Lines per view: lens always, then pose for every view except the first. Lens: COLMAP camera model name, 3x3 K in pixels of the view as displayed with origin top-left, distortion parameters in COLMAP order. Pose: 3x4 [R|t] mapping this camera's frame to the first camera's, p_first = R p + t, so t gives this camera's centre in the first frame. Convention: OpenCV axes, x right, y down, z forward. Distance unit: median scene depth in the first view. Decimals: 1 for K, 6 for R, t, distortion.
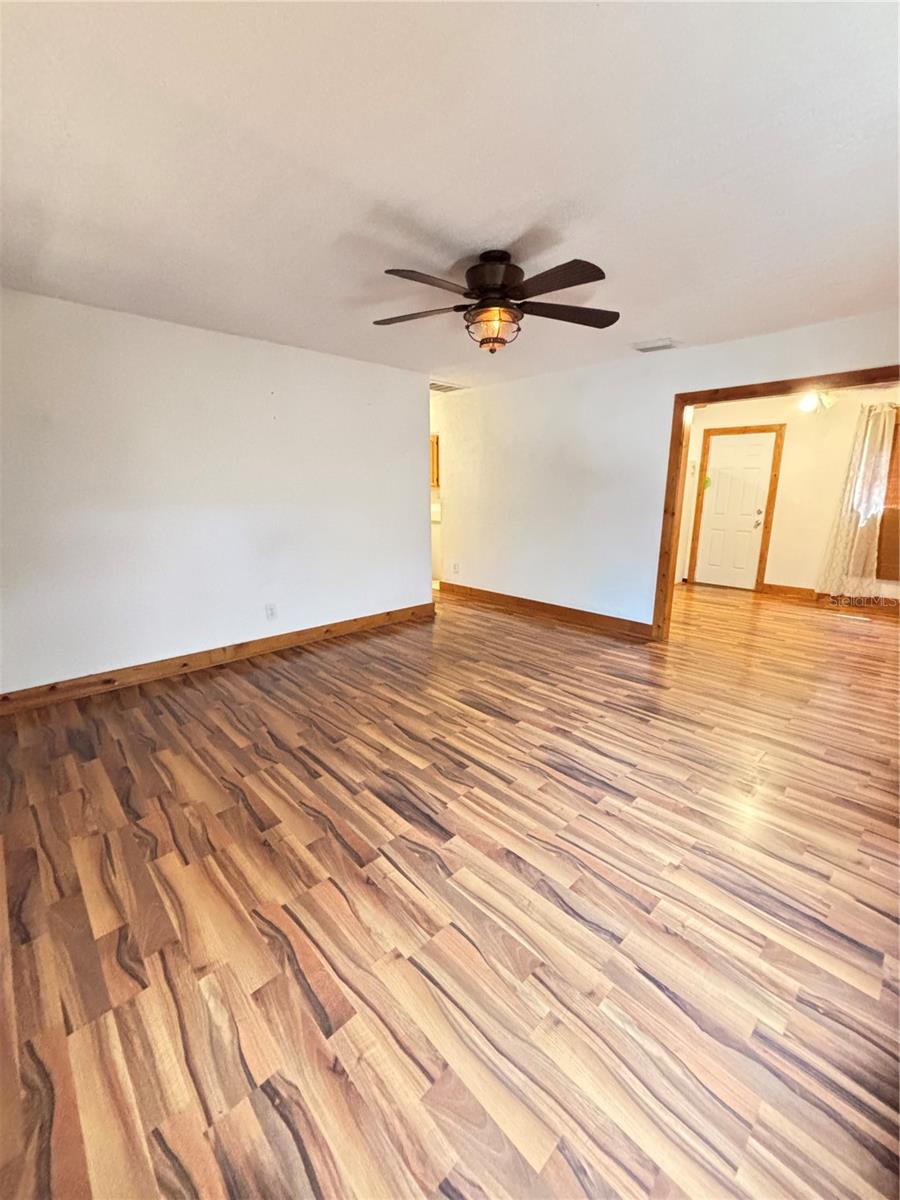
lens RADIAL K [[484.2, 0, 450.5], [0, 484.2, 598.1], [0, 0, 1]] dist [0.000699, 0.000341]
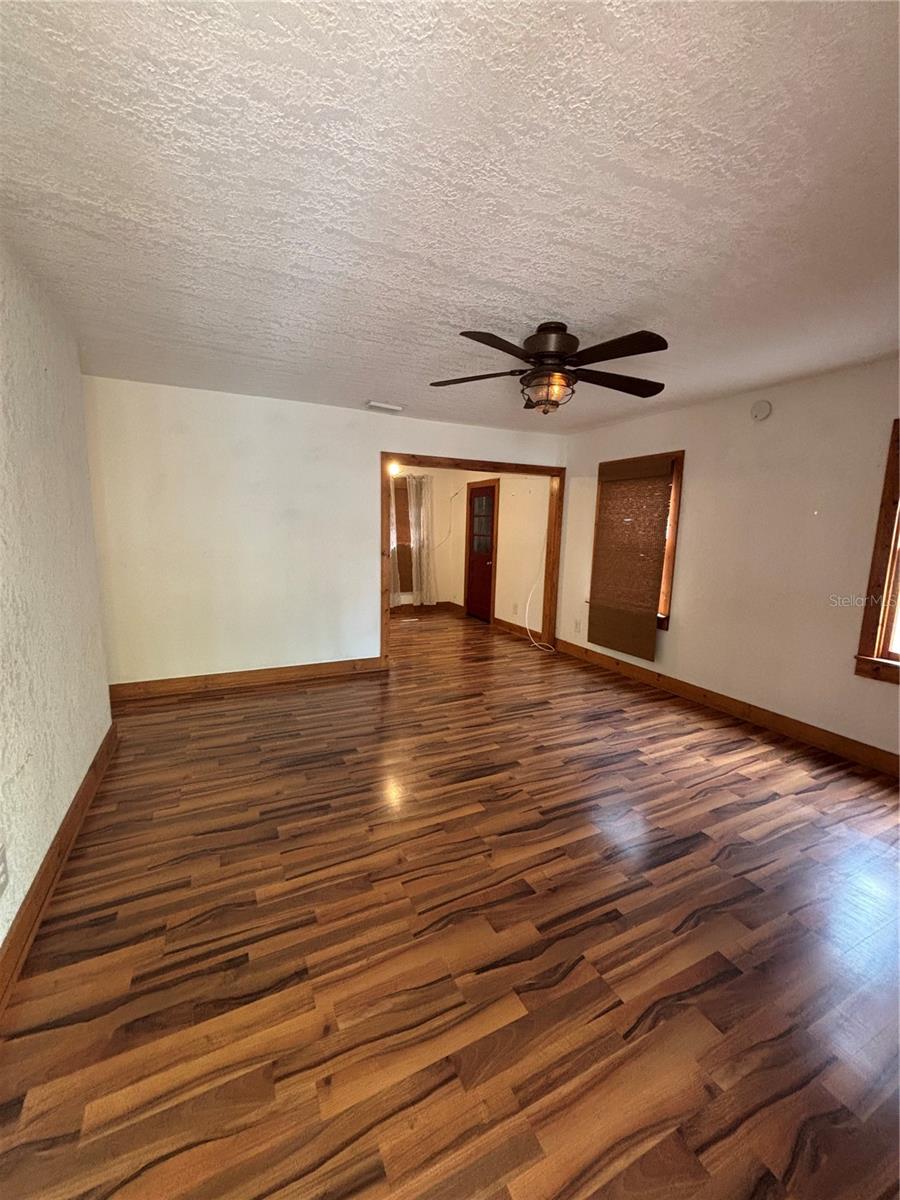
lens RADIAL K [[484.2, 0, 450.5], [0, 484.2, 598.1], [0, 0, 1]] dist [0.000699, 0.000341]
pose [[0.296316, -0.136585, 0.945273, -0.903386], [0.196260, 0.977308, 0.079692, -0.213625], [-0.934708, 0.161906, 0.316399, 0.817120]]
